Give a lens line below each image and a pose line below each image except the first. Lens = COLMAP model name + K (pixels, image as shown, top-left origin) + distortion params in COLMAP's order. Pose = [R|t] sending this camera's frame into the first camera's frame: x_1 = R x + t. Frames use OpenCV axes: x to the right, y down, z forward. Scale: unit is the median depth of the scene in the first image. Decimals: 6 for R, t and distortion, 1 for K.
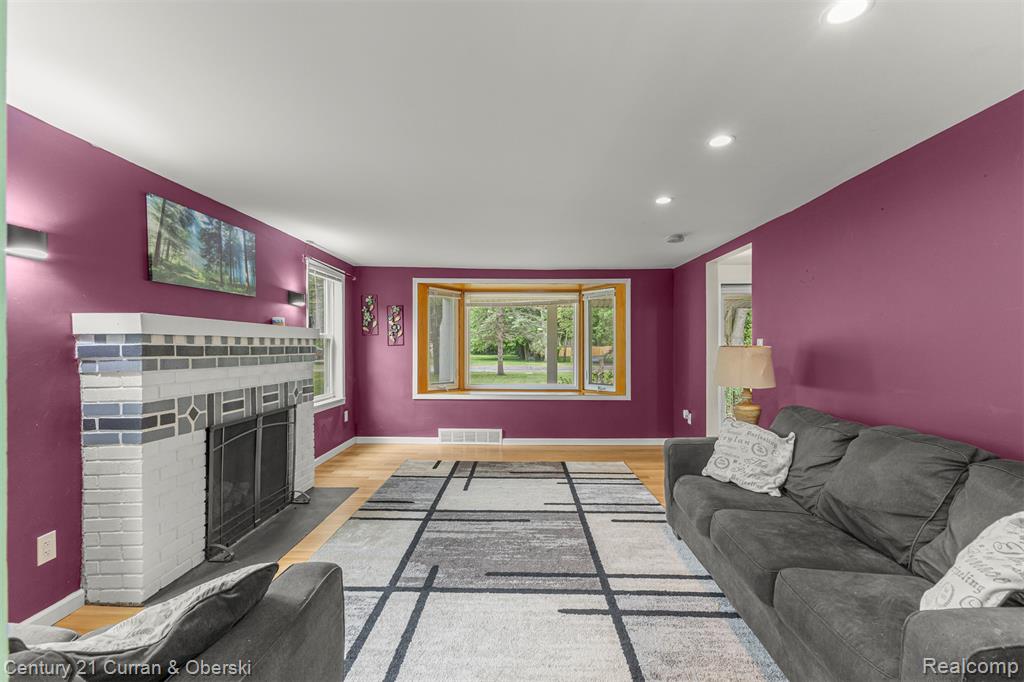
lens RADIAL K [[443.3, 0, 519.7], [0, 443.3, 345.9], [0, 0, 1]] dist [0.008925, -0.001466]
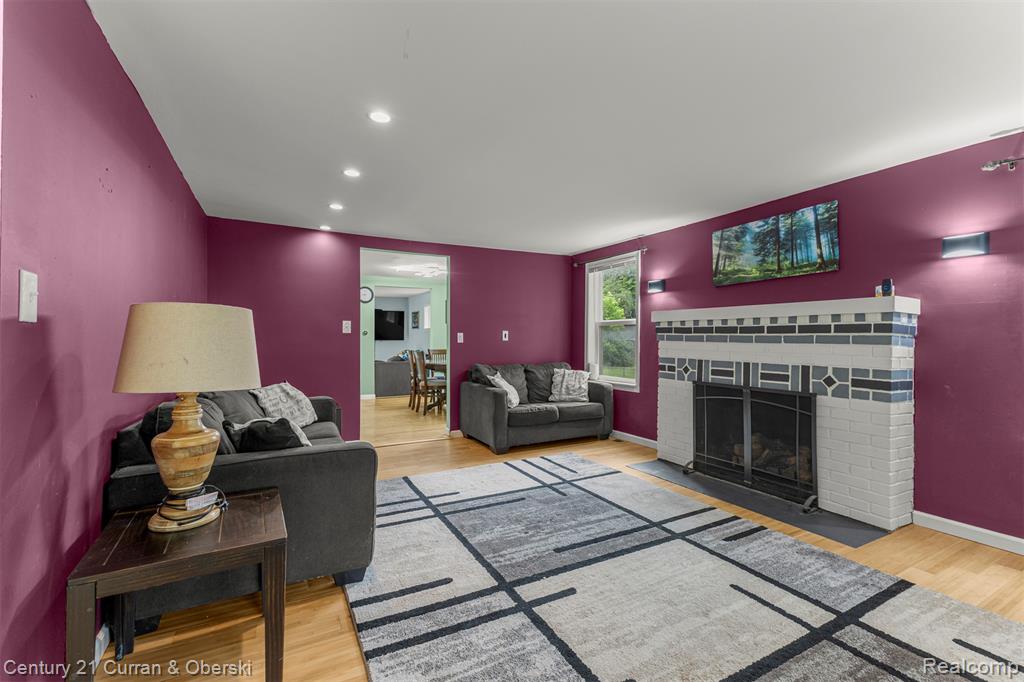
lens RADIAL K [[443.3, 0, 511.0], [0, 443.3, 337.2], [0, 0, 1]] dist [0.008925, -0.001466]
pose [[-0.876248, -0.005360, -0.481830, 0.473562], [-0.005292, 0.999985, -0.001500, 0.034014], [0.481831, 0.001236, -0.876263, 1.700912]]
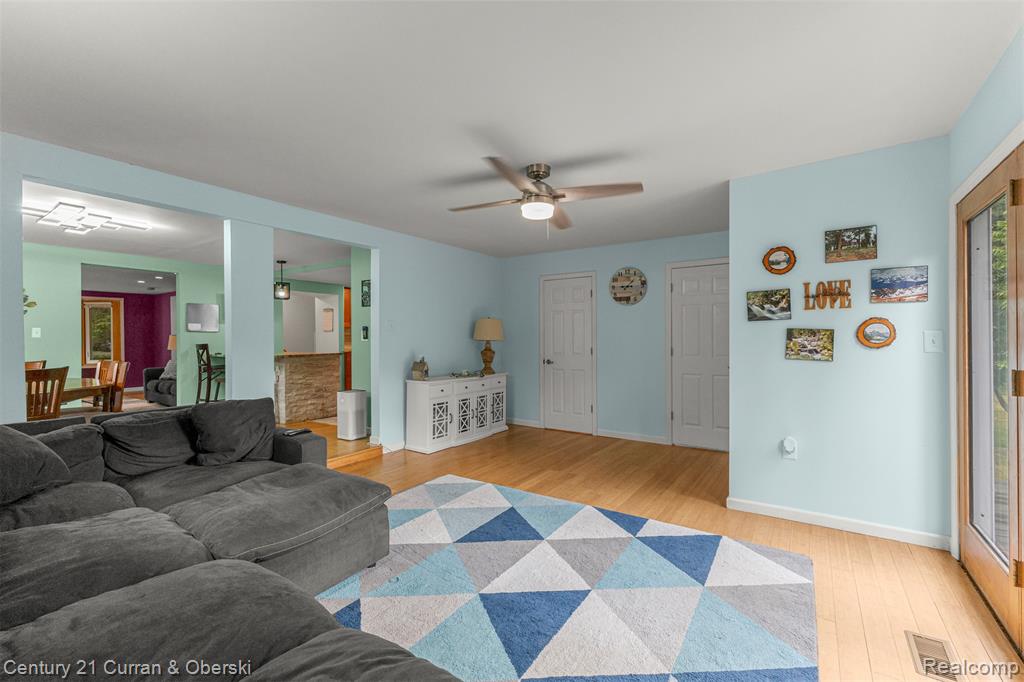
lens RADIAL K [[443.3, 0, 507.2], [0, 443.3, 338.5], [0, 0, 1]] dist [0.008925, -0.001466]
pose [[0.565659, -0.009295, 0.824587, -0.650005], [0.010047, 0.999940, 0.004380, 0.036077], [-0.824578, 0.005807, 0.565718, -2.341461]]
